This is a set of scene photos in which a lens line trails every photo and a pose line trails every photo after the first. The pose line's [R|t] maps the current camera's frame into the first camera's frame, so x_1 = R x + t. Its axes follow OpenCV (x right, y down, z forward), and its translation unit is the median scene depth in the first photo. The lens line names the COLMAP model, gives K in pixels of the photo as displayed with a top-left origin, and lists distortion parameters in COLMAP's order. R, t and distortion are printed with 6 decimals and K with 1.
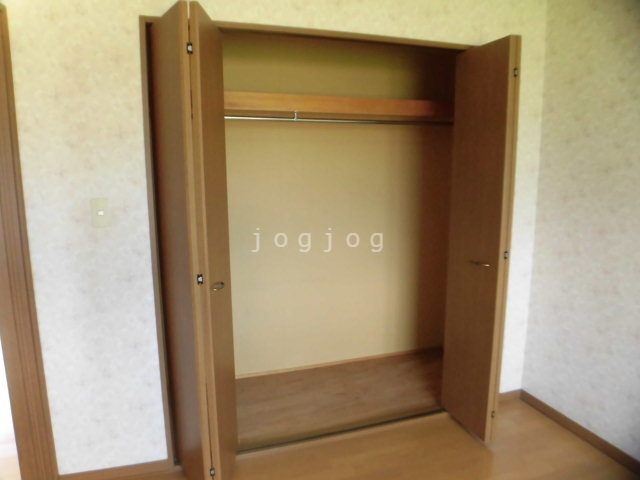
lens RADIAL K [[456.6, 0, 320.0], [0, 456.6, 240.0], [0, 0, 1]] dist [-0.063801, 0.000867]
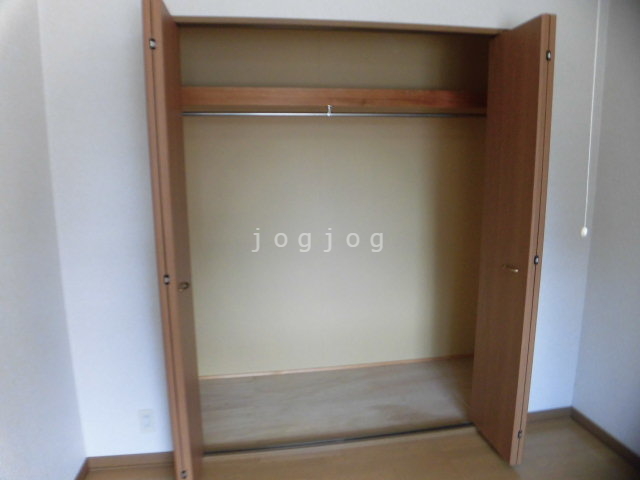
lens RADIAL K [[456.6, 0, 320.0], [0, 456.6, 240.0], [0, 0, 1]] dist [-0.063801, 0.000867]
pose [[0.986451, 0.020971, -0.162711, 0.125598], [-0.019341, 0.999746, 0.011596, -0.008913], [0.162913, -0.008292, 0.986606, 0.044228]]
